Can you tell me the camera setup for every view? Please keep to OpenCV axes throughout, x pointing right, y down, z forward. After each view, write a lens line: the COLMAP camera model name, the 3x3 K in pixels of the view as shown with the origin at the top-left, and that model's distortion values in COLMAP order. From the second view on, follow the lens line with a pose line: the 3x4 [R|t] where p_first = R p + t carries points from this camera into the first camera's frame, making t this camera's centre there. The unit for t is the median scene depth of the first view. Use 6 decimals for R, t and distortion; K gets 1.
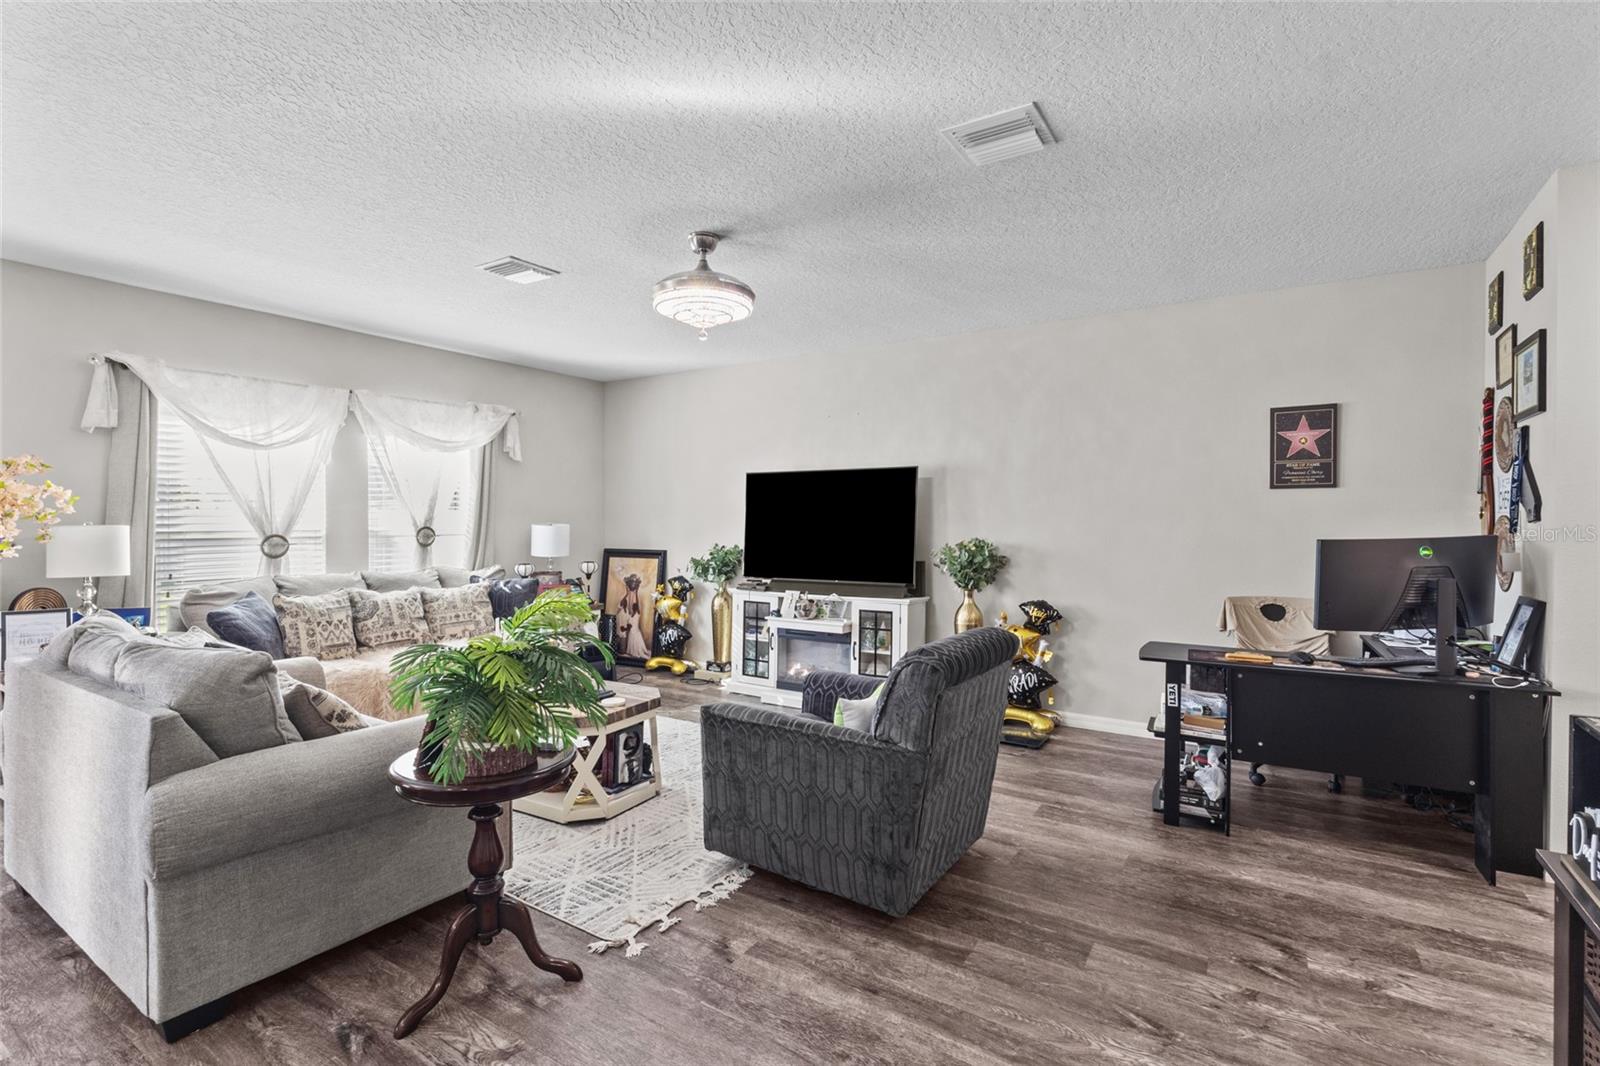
lens RADIAL K [[743.2, 0, 797.0], [0, 743.2, 522.0], [0, 0, 1]] dist [0.001179, 0.000713]
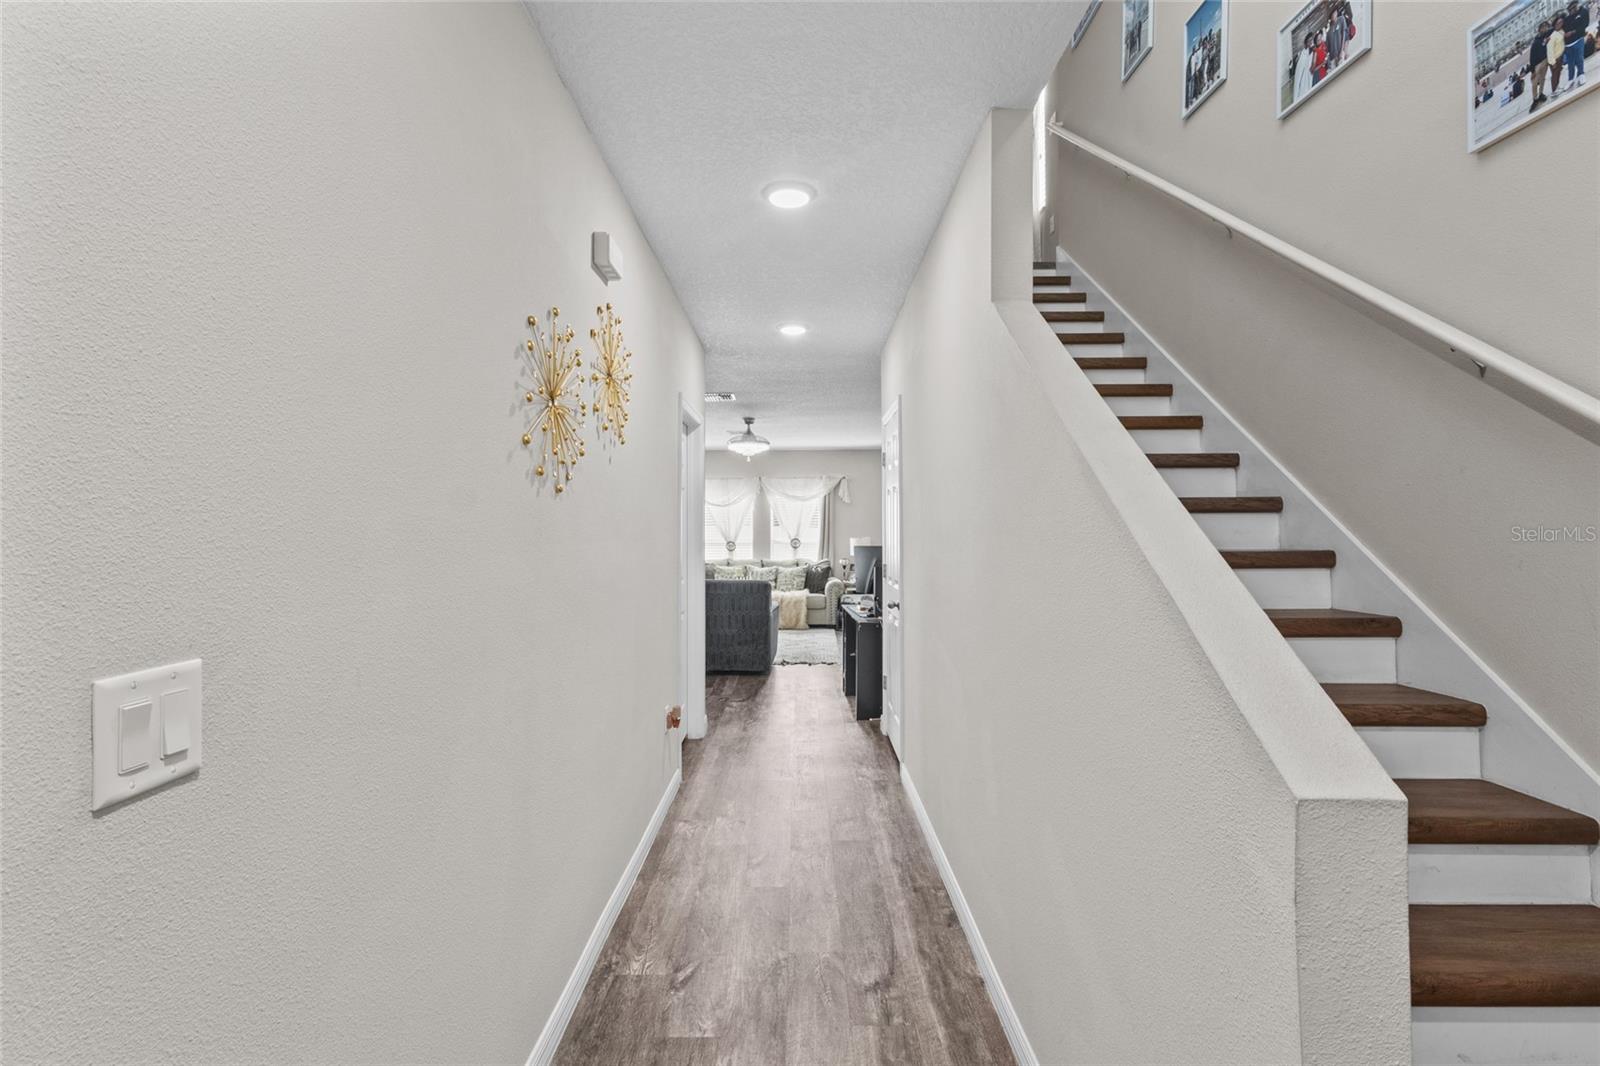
lens RADIAL K [[743.2, 0, 797.0], [0, 743.2, 522.0], [0, 0, 1]] dist [0.001179, 0.000713]
pose [[0.534478, -0.011573, -0.845103, 1.428520], [0.001399, 0.999917, -0.012809, -0.014604], [0.845181, 0.005664, 0.534450, -0.114939]]
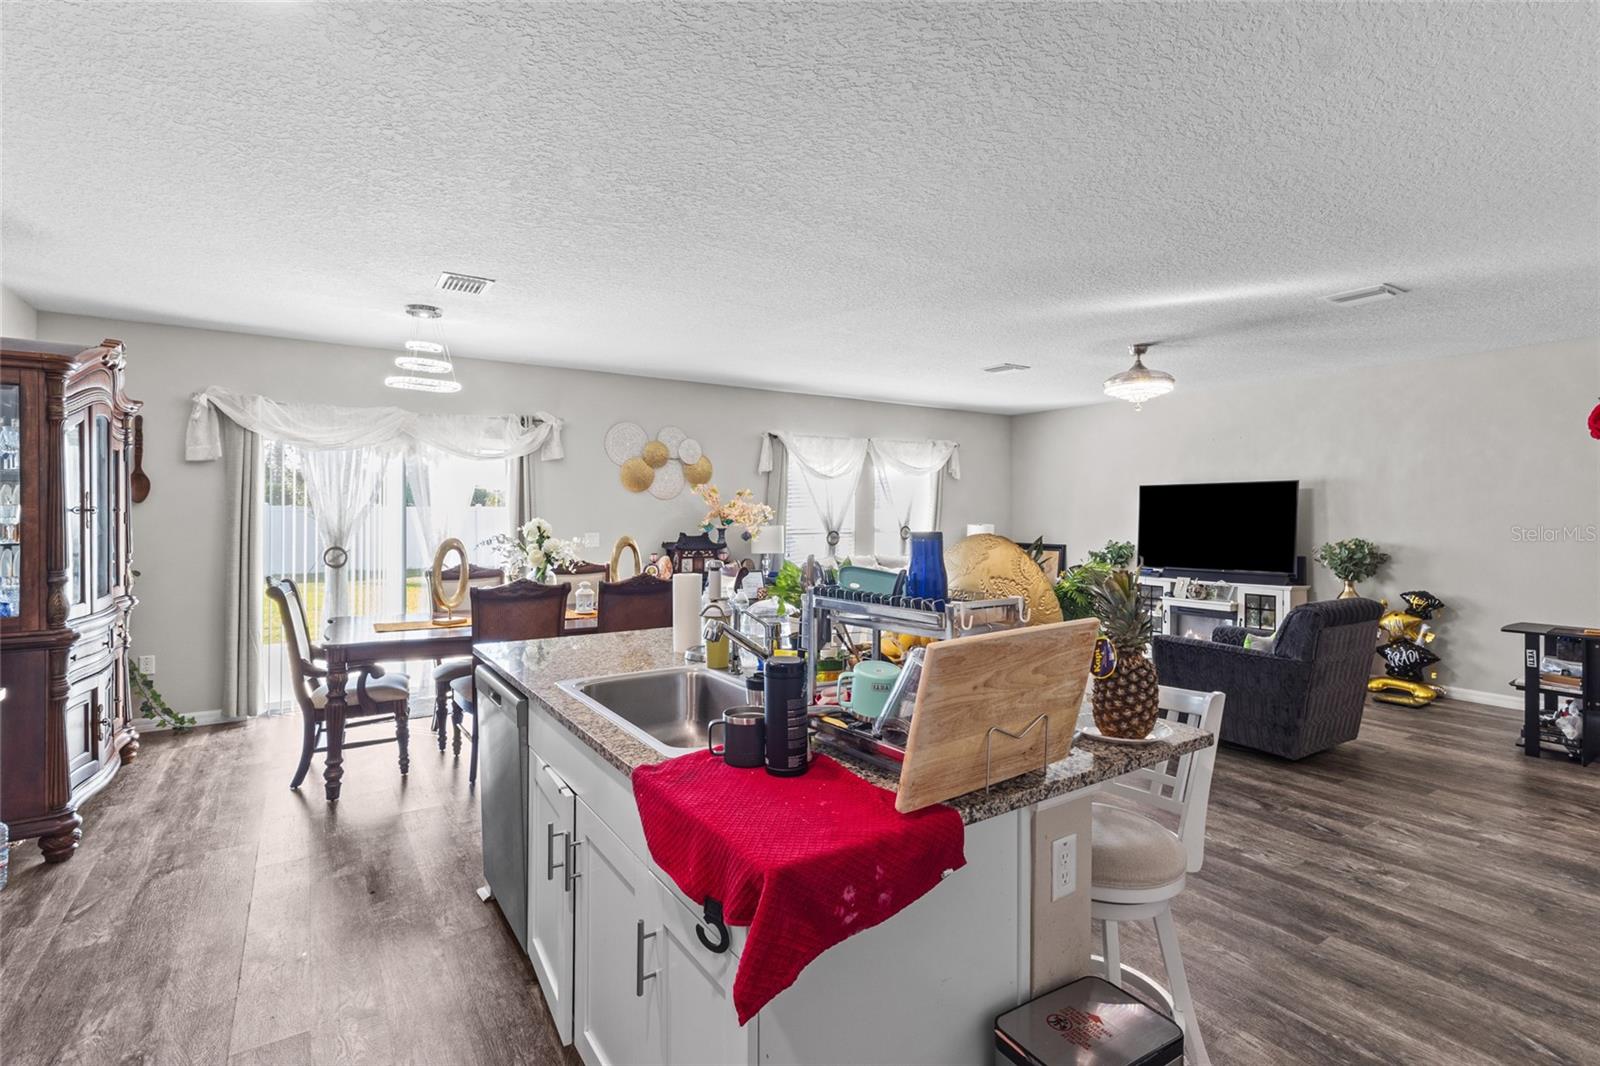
lens RADIAL K [[747.4, 0, 794.7], [0, 747.4, 506.4], [0, 0, 1]] dist [0.002764, 0.000272]
pose [[0.911631, -0.005035, -0.410979, -0.098241], [-0.001203, 0.999888, -0.014920, -0.011984], [0.411008, 0.014096, 0.911523, -0.522120]]
